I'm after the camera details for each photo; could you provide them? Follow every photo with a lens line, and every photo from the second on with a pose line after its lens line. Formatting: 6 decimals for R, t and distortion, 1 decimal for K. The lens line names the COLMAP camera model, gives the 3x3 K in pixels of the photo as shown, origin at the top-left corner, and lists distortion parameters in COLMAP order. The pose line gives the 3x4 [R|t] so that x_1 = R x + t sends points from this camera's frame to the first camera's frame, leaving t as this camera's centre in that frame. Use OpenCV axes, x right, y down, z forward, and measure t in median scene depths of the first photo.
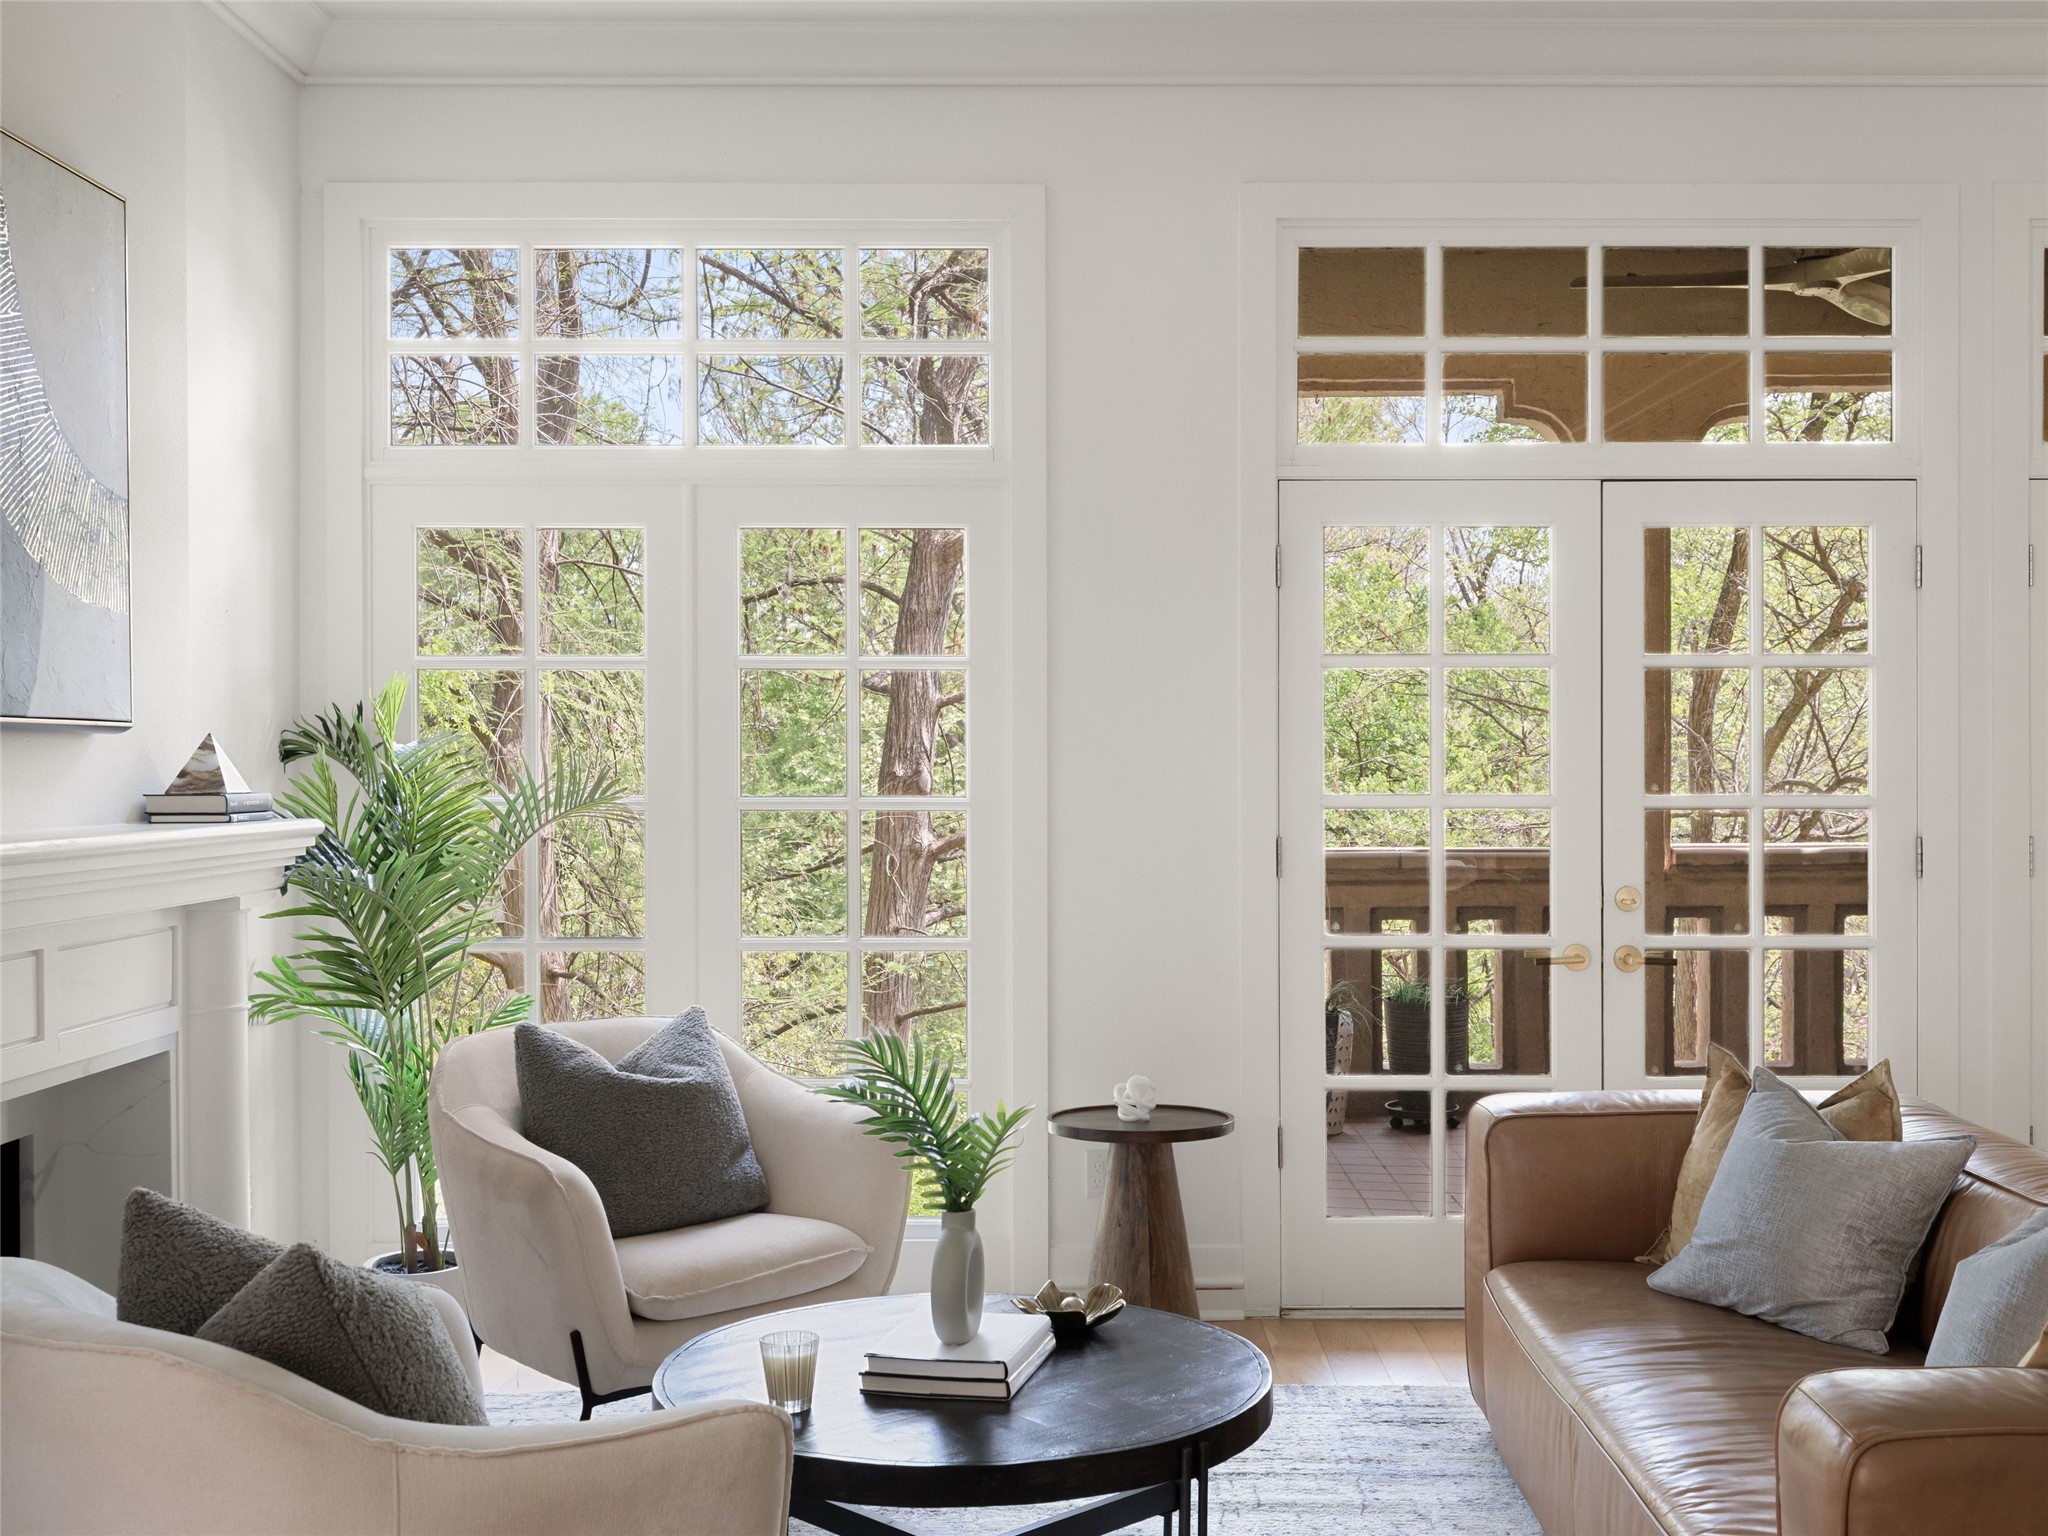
lens RADIAL K [[2268.0, 0, 1024.0], [0, 2268.0, 768.0], [0, 0, 1]] dist [0.015736, -0.001489]
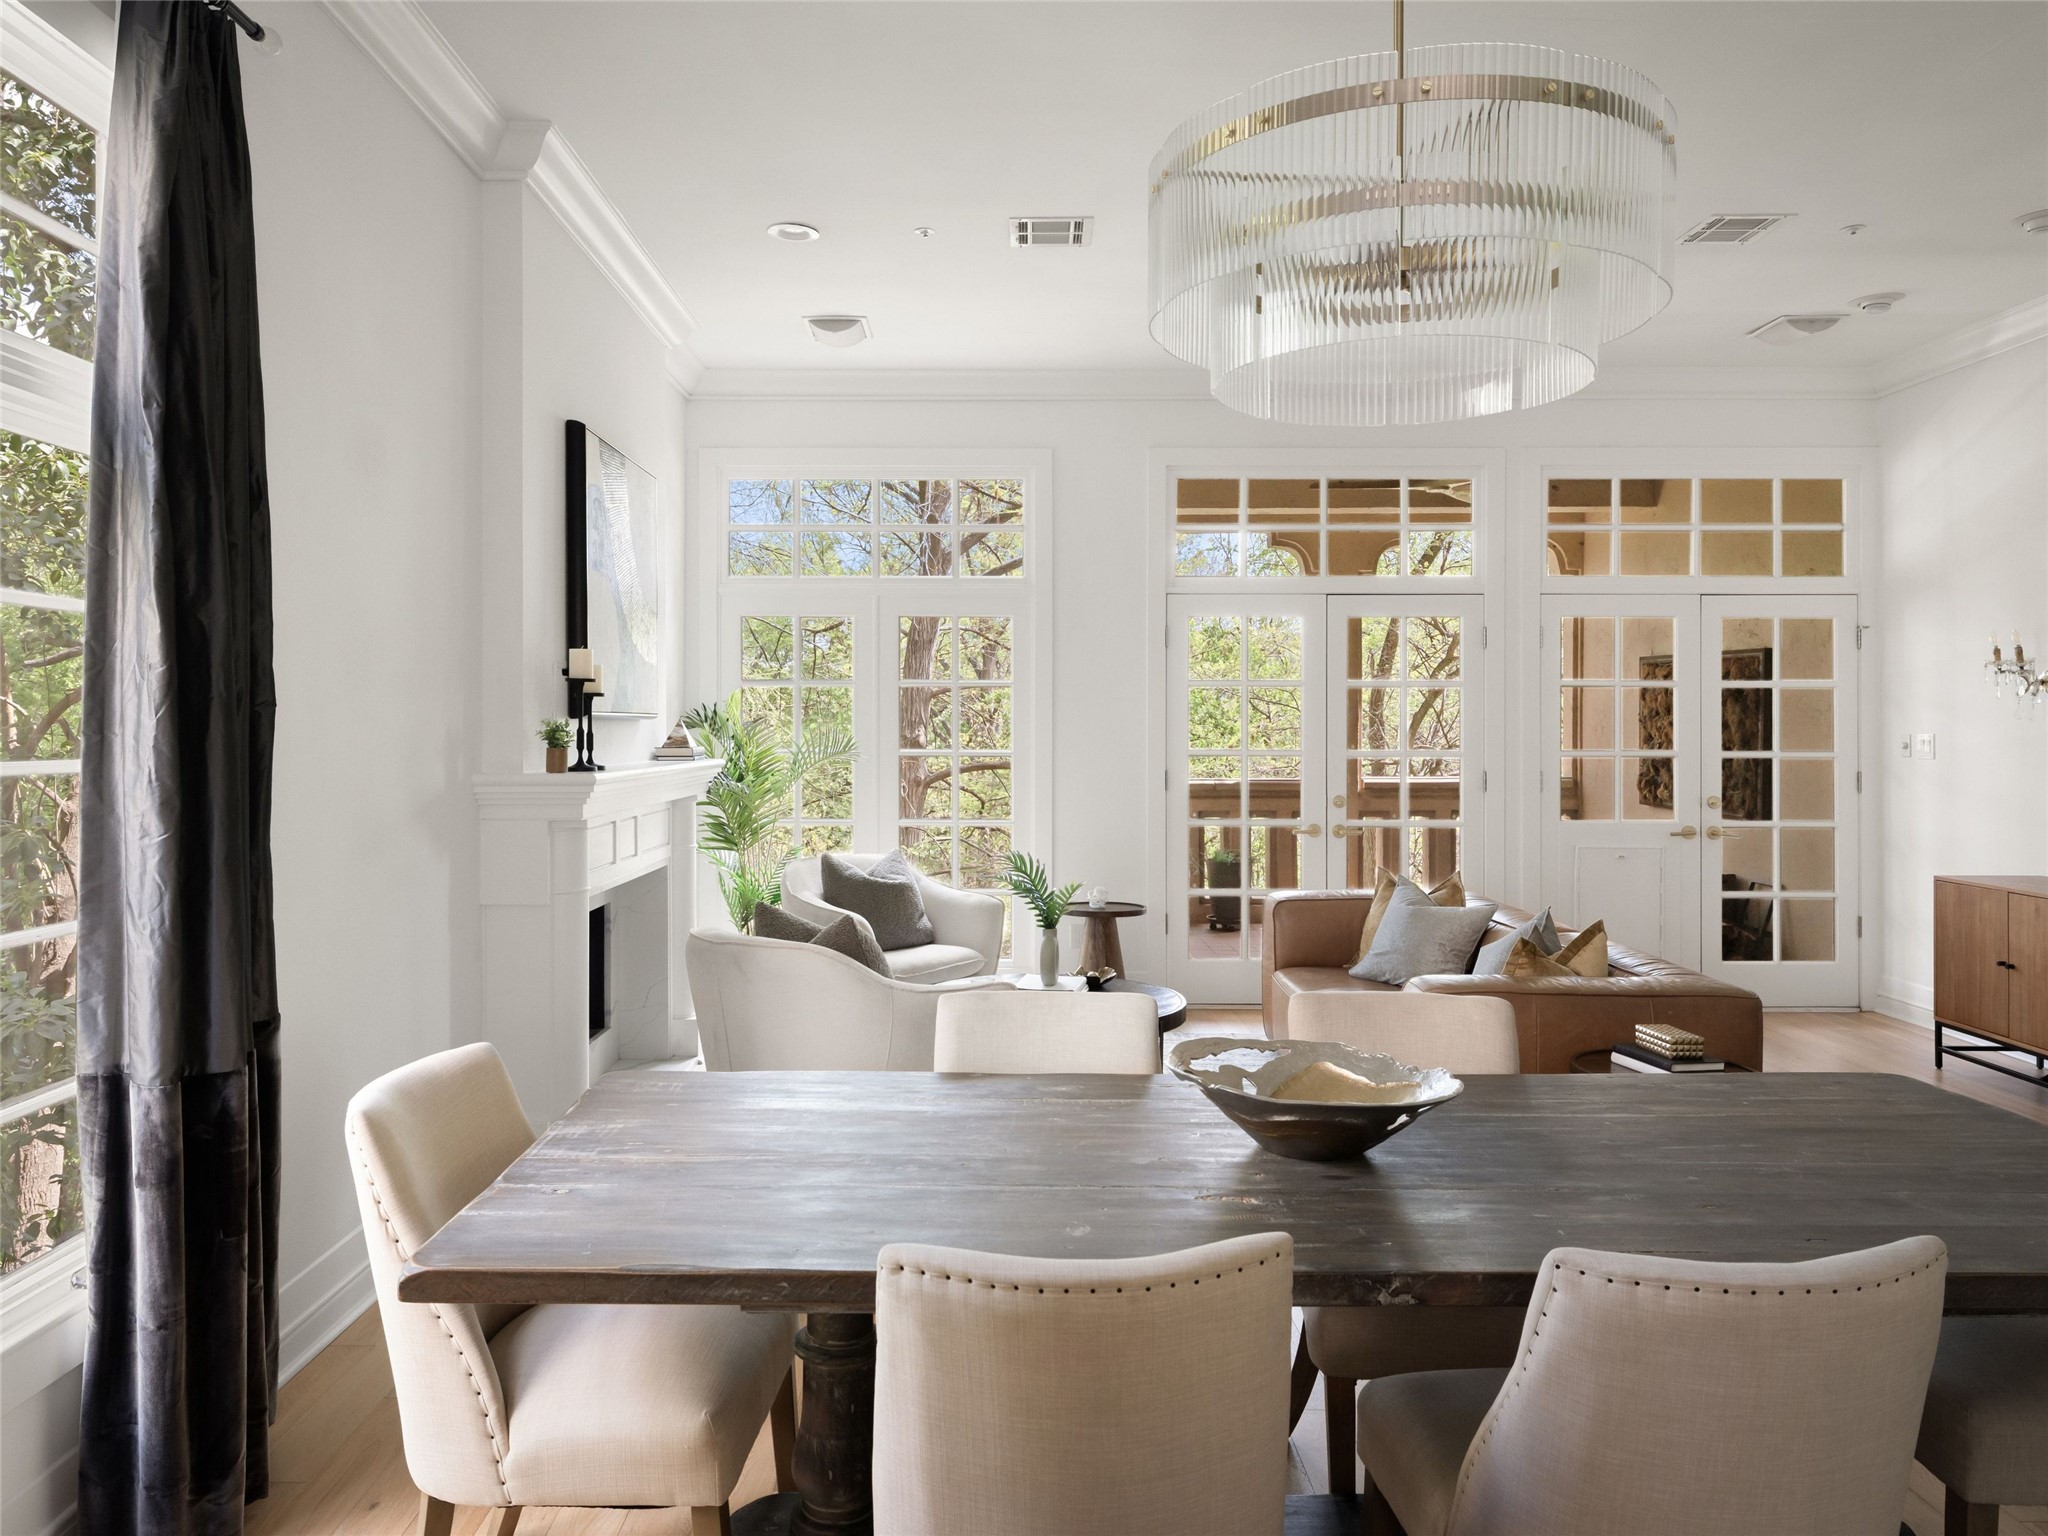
lens RADIAL K [[1411.6, 0, 968.1], [0, 1411.6, 719.8], [0, 0, 1]] dist [0.027329, 0.000732]
pose [[0.999966, 0.005145, 0.006520, -0.078687], [-0.005088, 0.999950, -0.008604, -0.002820], [-0.006564, 0.008570, 0.999942, -0.277483]]
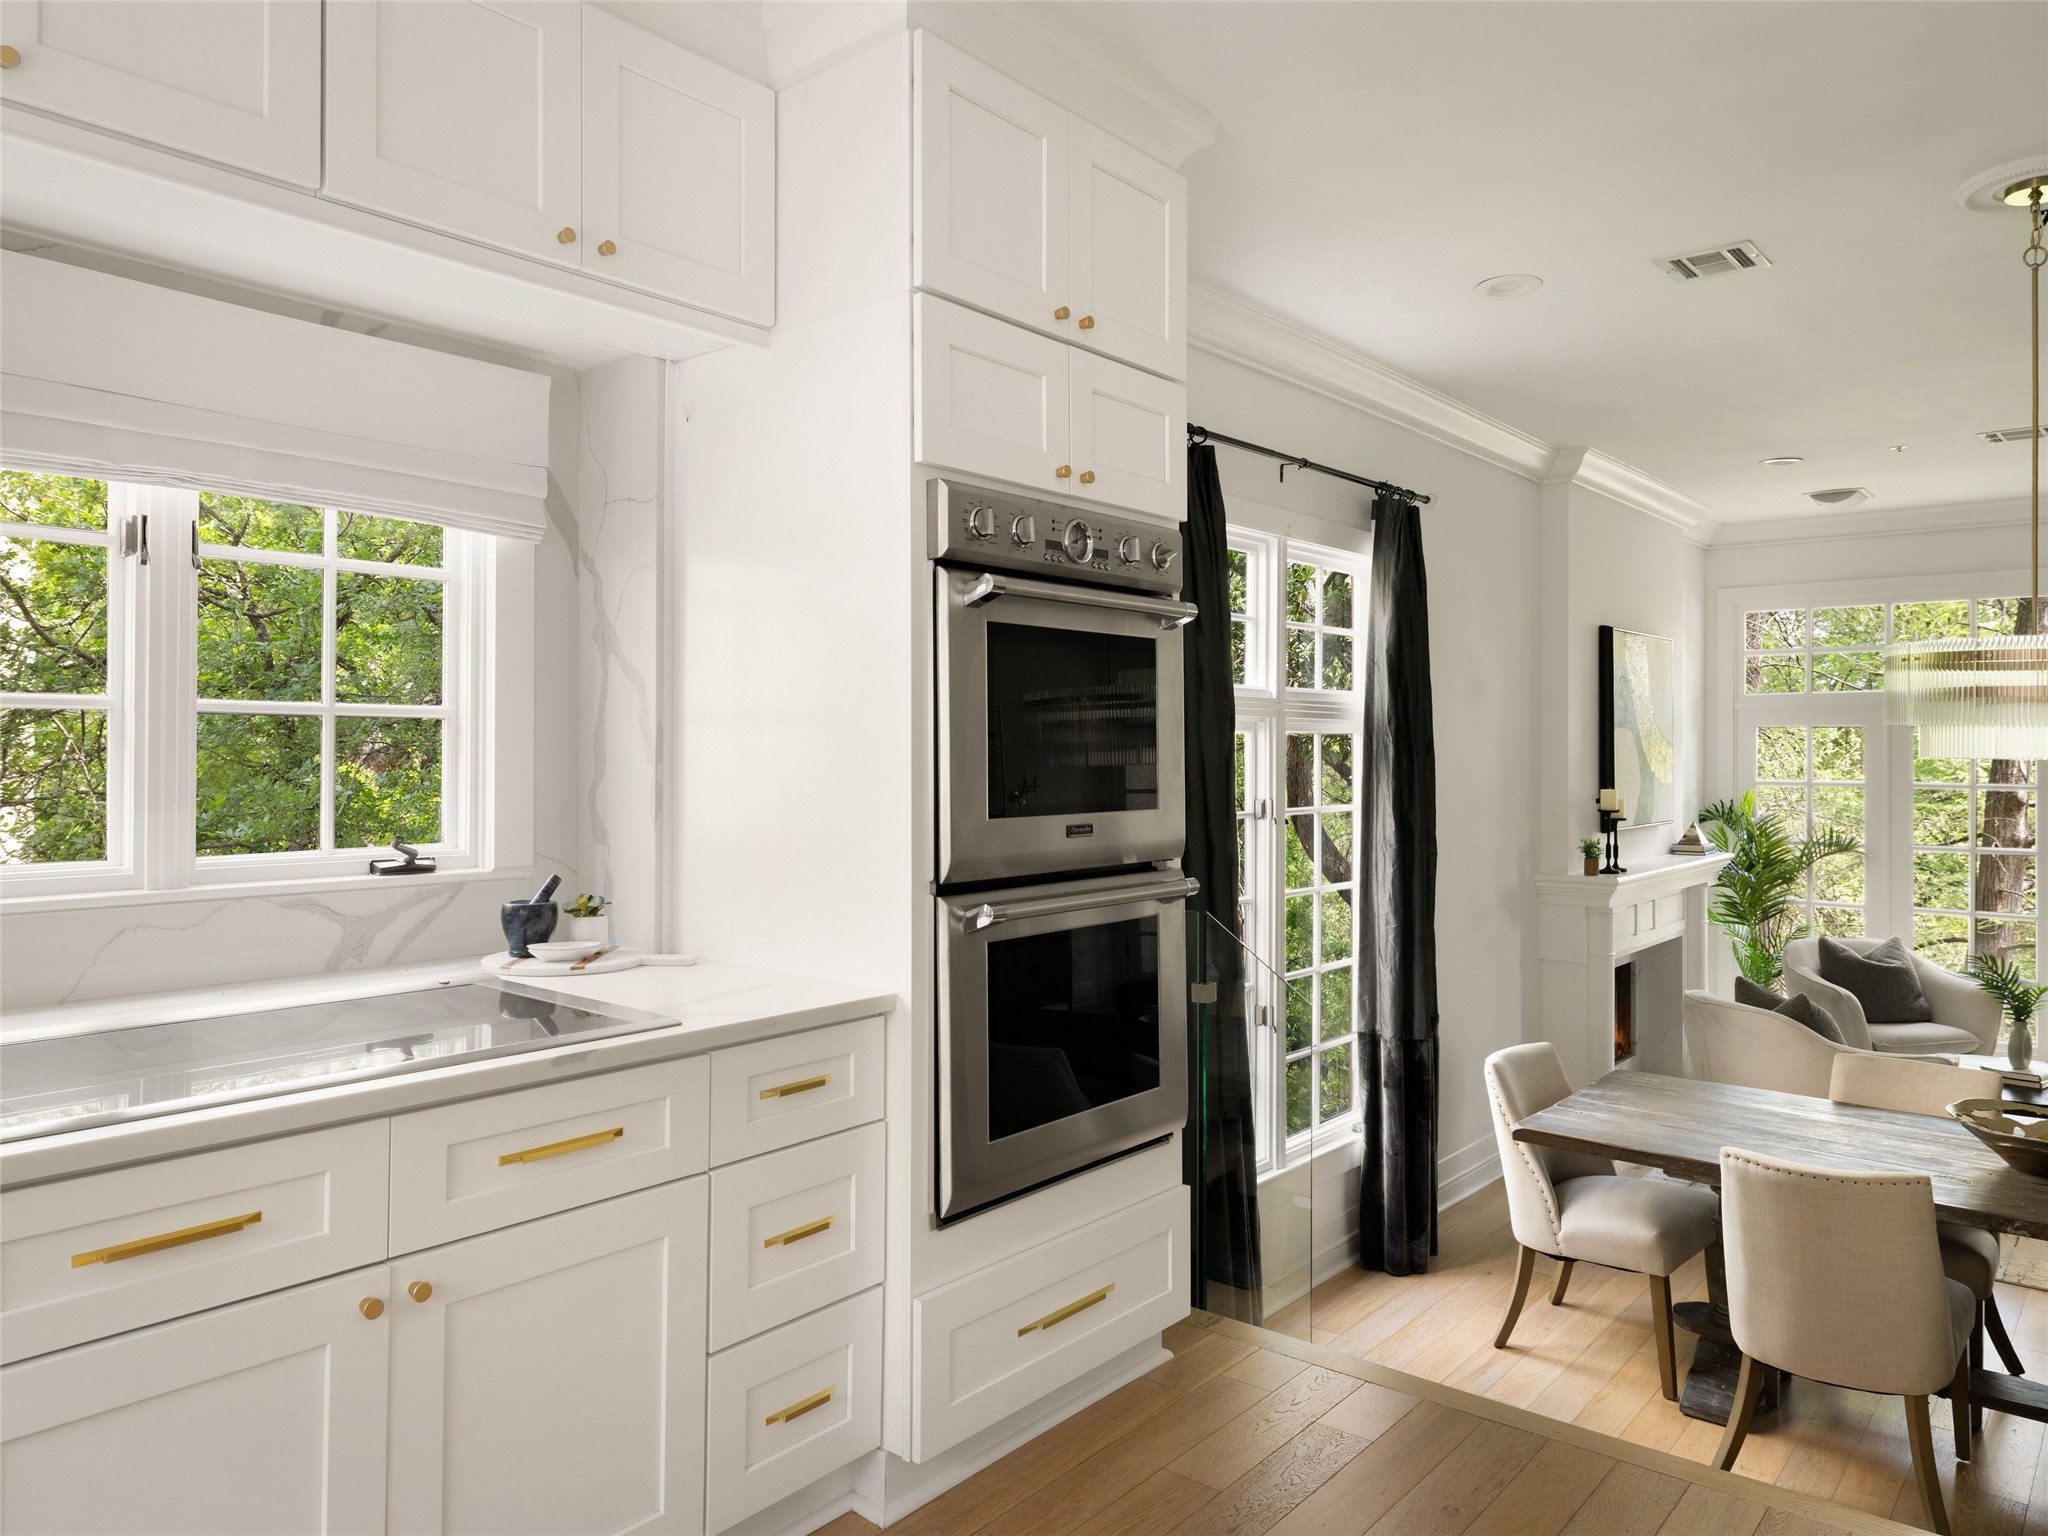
lens RADIAL K [[1381.9, 0, 1022.9], [0, 1381.9, 740.3], [0, 0, 1]] dist [-0.002756, -0.001142]
pose [[0.779555, 0.002820, -0.626327, 0.047510], [-0.009584, 0.999926, -0.007426, -0.077635], [0.626260, 0.011792, 0.779525, -0.678934]]
